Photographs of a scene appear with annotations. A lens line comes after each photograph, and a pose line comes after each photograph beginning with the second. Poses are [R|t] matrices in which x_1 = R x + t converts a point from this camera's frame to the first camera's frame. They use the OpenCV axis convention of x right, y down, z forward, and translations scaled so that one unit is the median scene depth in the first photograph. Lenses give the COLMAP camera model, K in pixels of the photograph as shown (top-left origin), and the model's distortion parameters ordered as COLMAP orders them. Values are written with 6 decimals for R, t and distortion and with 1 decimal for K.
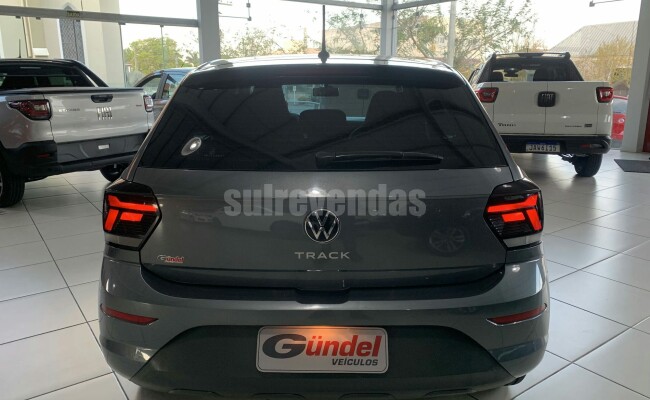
lens RADIAL K [[504.1, 0, 317.0], [0, 504.1, 207.5], [0, 0, 1]] dist [0.099535, -0.189136]
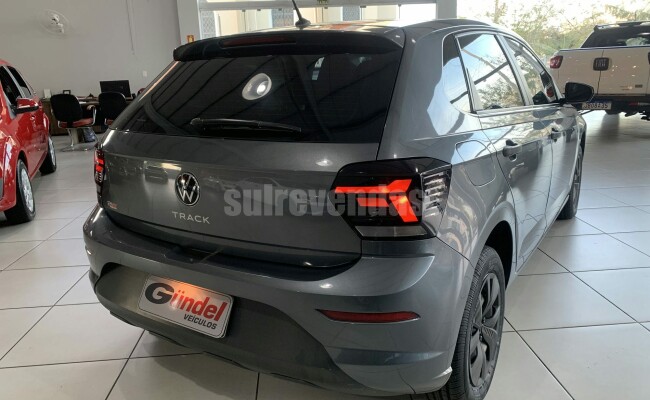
lens RADIAL K [[504.1, 0, 317.0], [0, 504.1, 207.5], [0, 0, 1]] dist [0.099535, -0.189136]
pose [[0.832229, 0.113555, -0.542679, 0.810250], [-0.093026, 0.993524, 0.065234, -0.020223], [0.546572, -0.003806, 0.837403, 0.251430]]
